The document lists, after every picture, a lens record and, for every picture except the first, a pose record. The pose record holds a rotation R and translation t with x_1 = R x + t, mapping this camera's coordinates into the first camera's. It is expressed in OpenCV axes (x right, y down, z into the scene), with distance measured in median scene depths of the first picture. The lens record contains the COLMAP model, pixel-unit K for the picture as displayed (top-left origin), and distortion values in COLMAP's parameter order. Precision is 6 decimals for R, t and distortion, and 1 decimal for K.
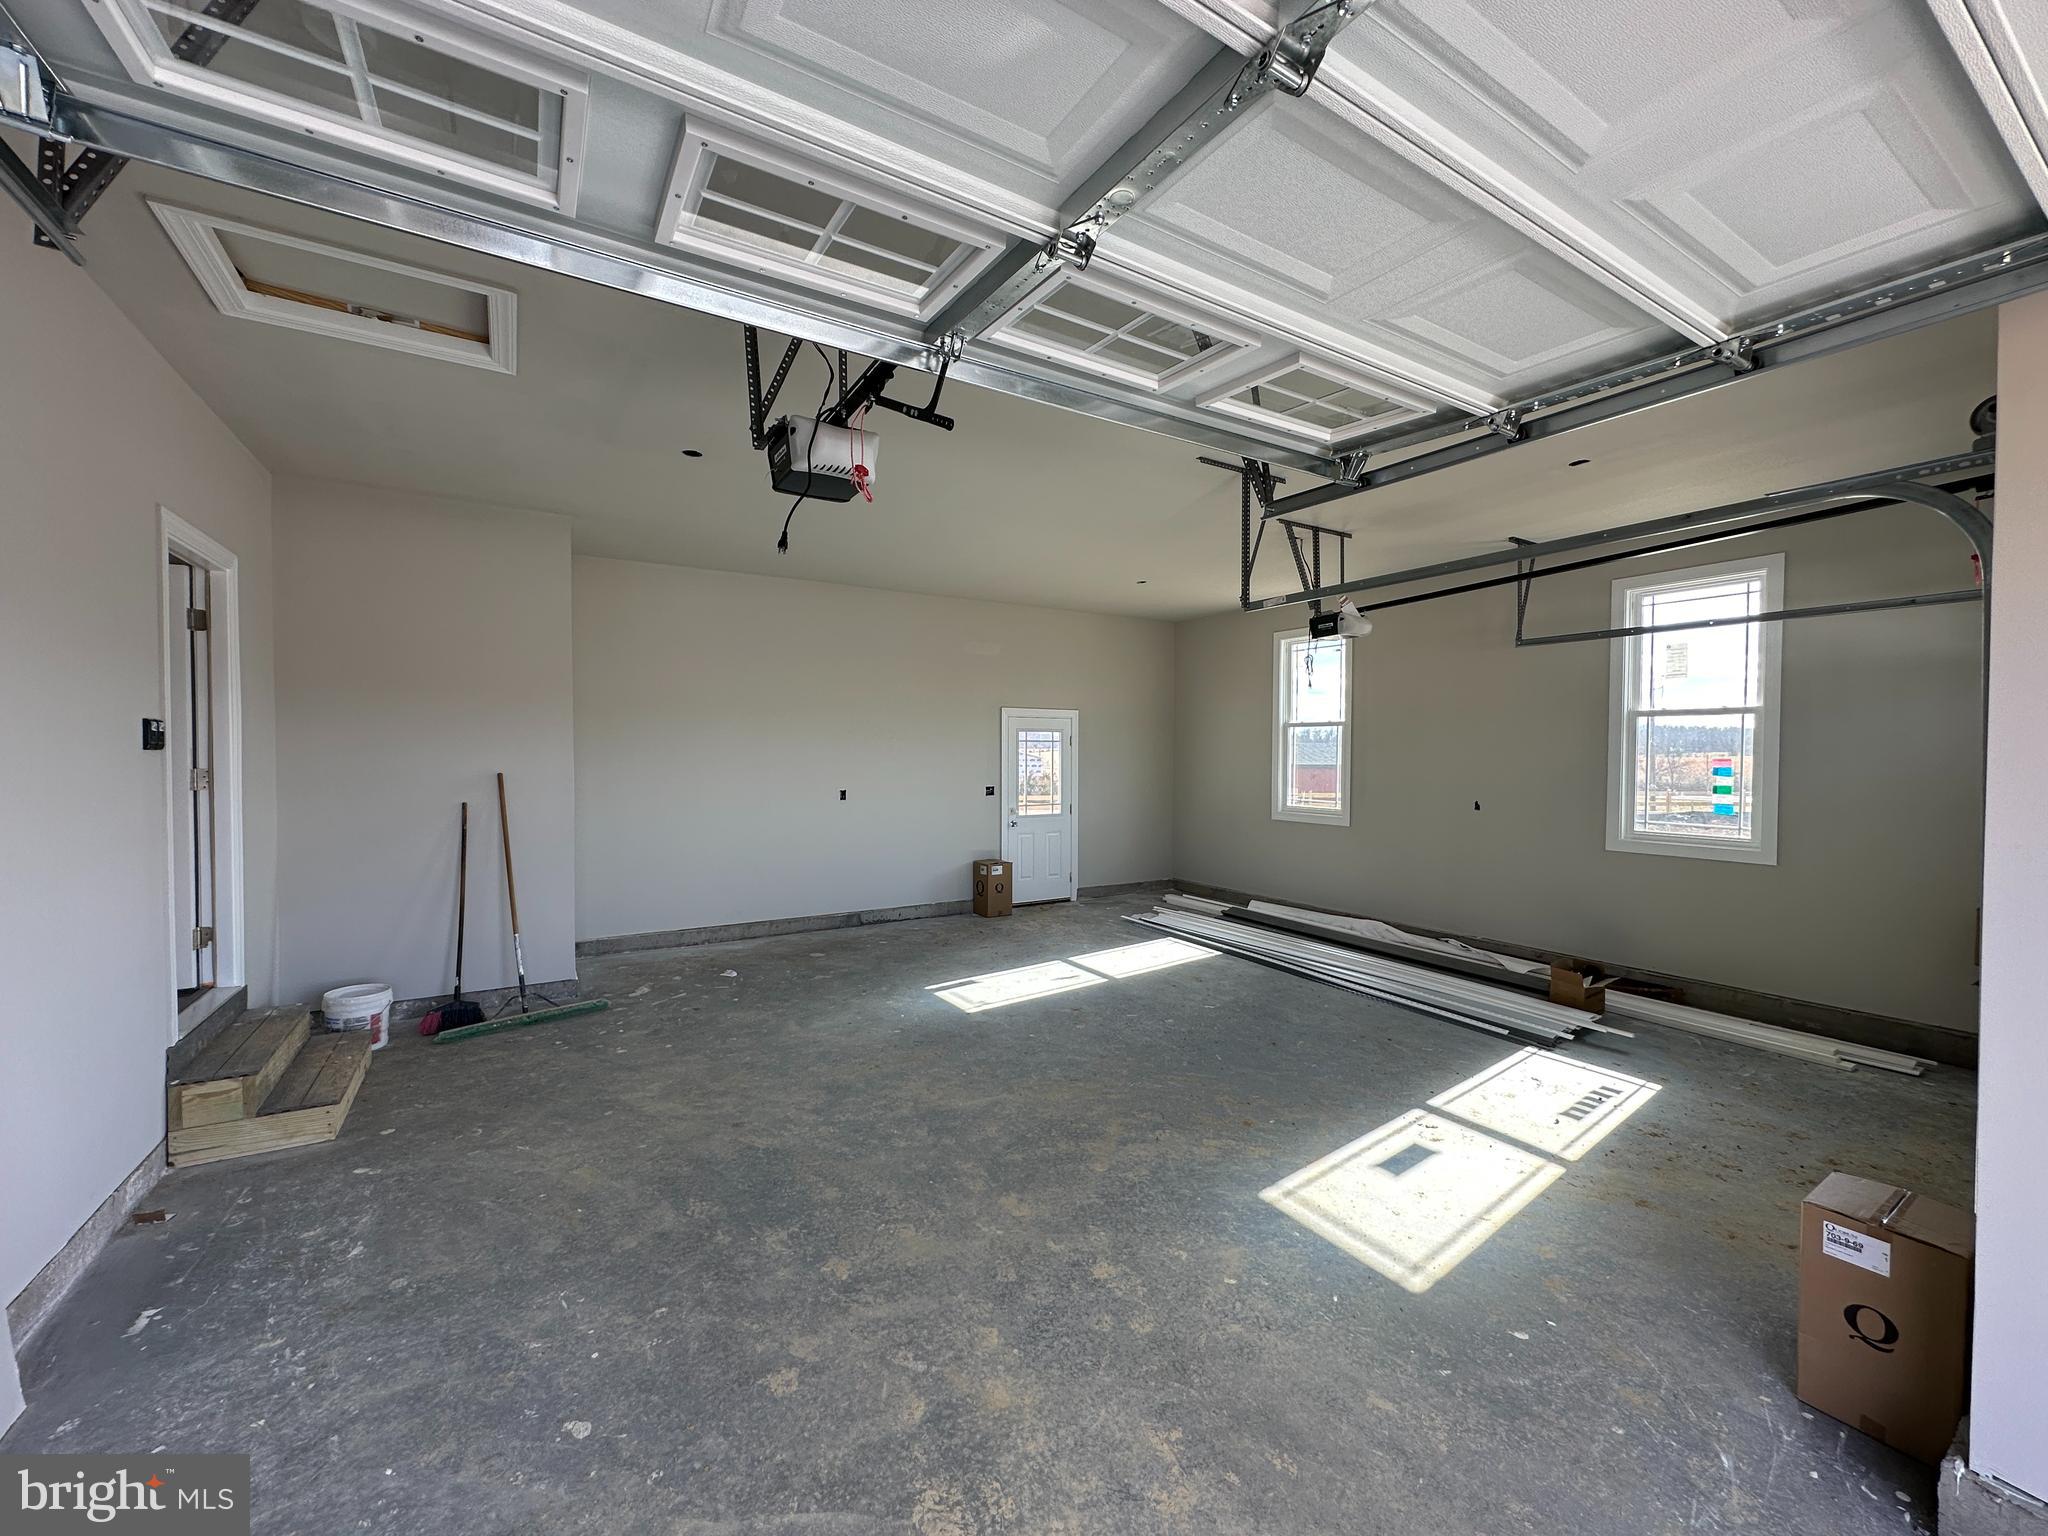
lens RADIAL K [[814.1, 0, 1025.3], [0, 814.1, 767.9], [0, 0, 1]] dist [-0.002318, 0.000380]
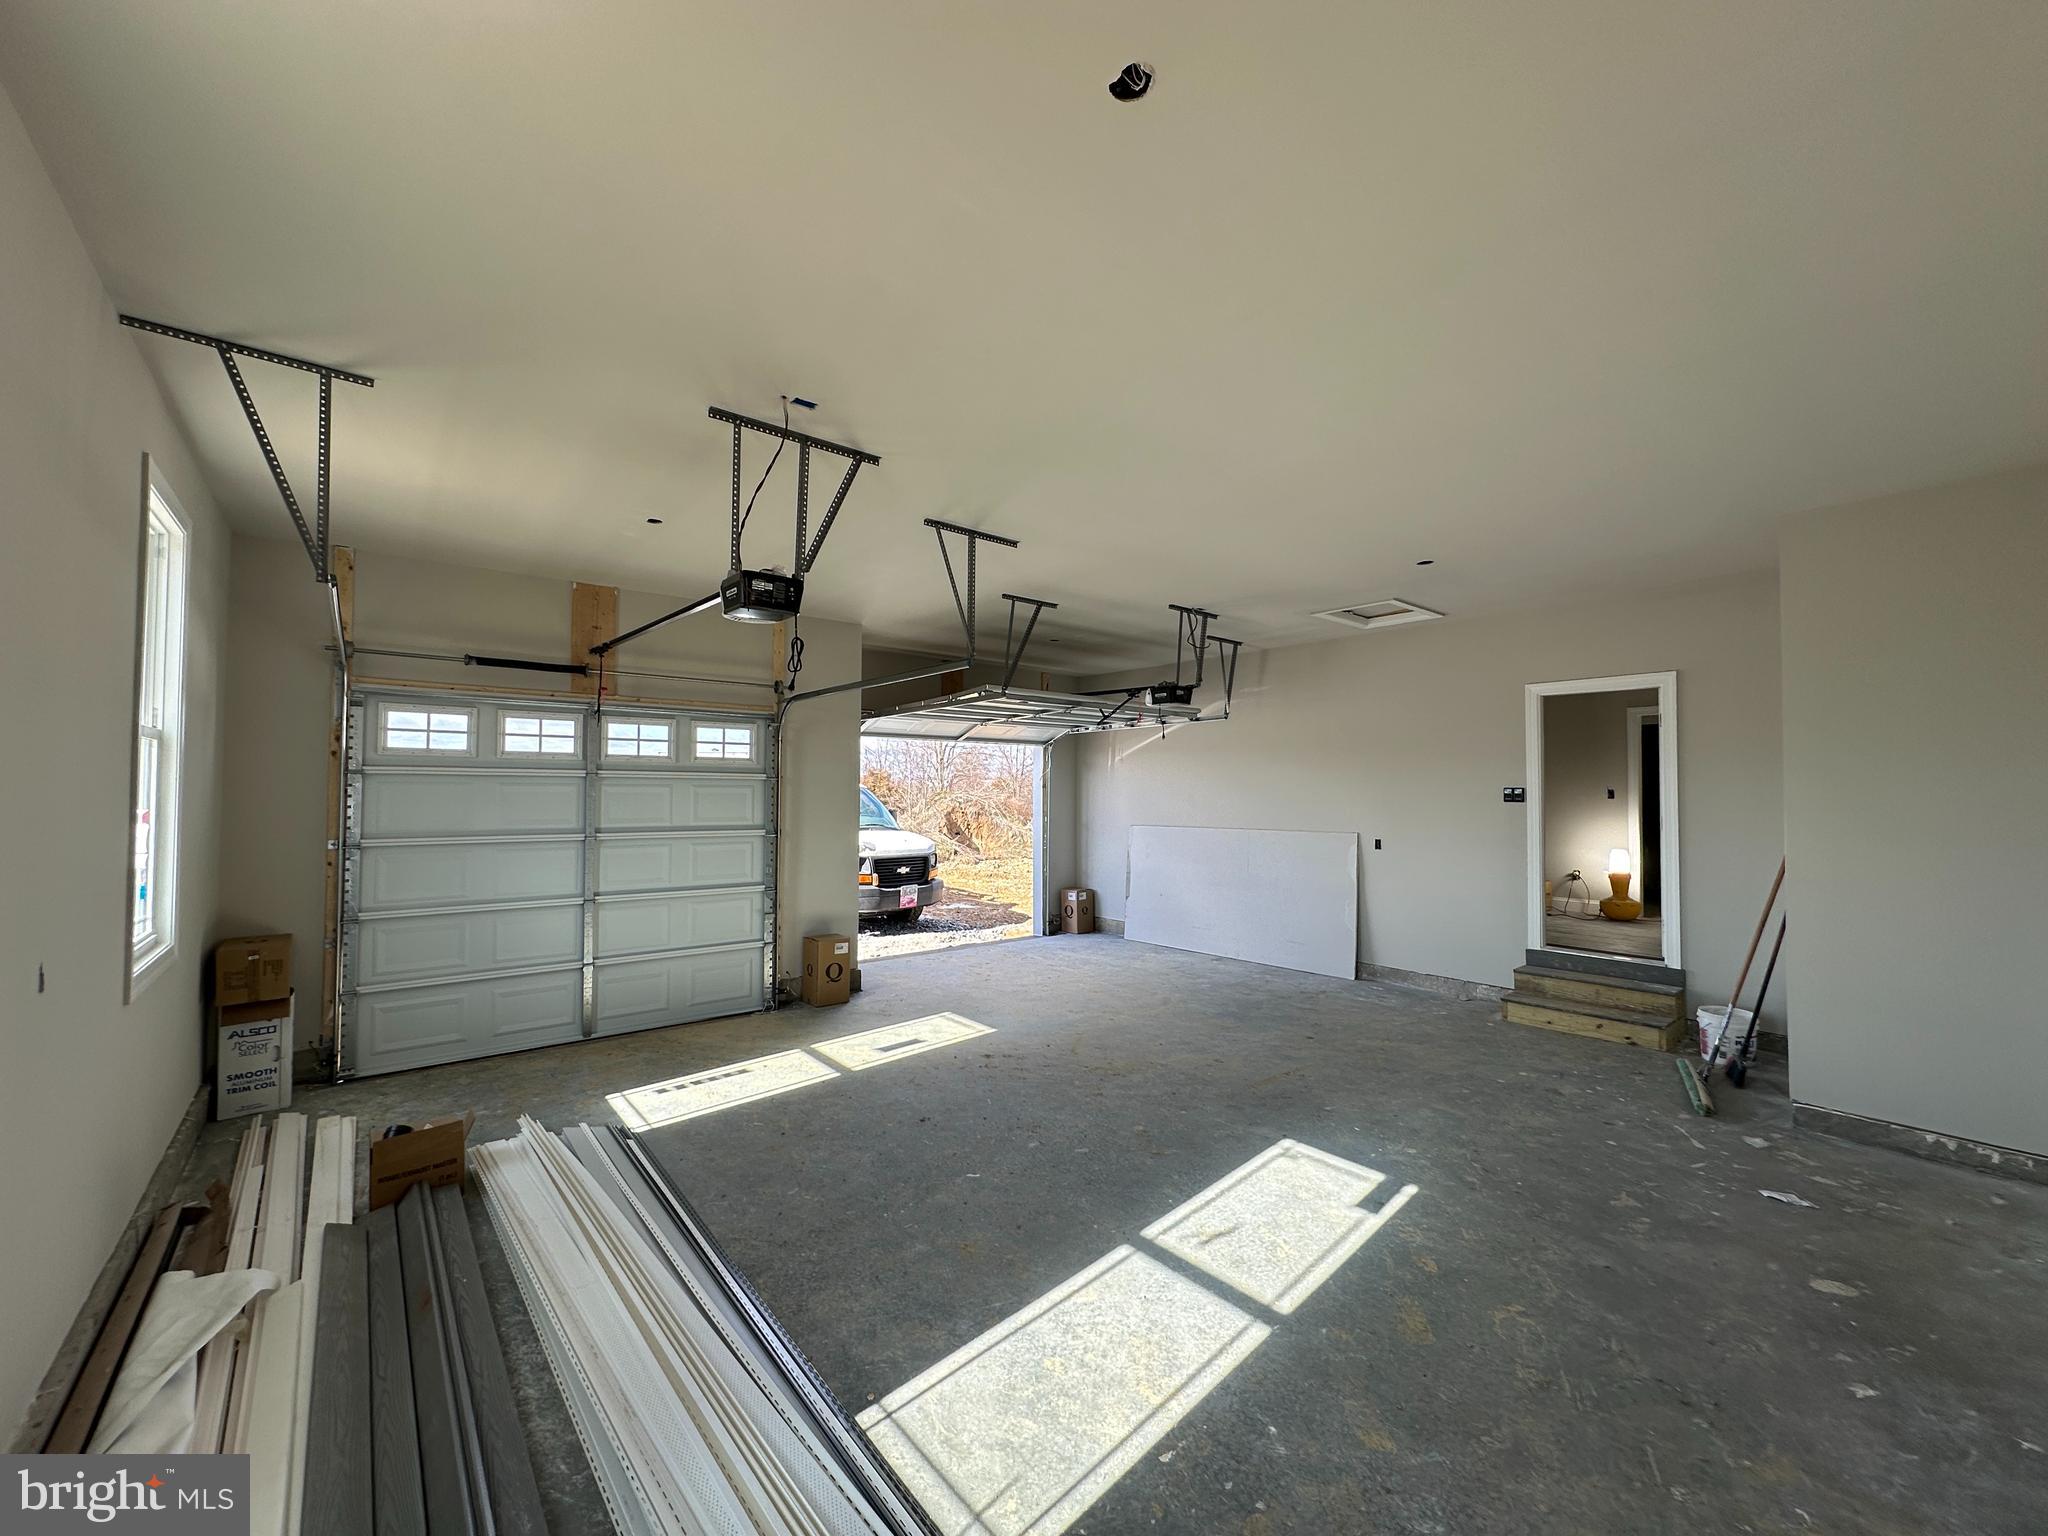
lens RADIAL K [[814.1, 0, 1025.3], [0, 814.1, 767.9], [0, 0, 1]] dist [-0.002318, 0.000380]
pose [[-0.991333, -0.011799, -0.130842, 0.325320], [-0.010407, 0.999882, -0.011314, -0.050171], [0.130960, -0.009855, -0.991339, 1.985387]]
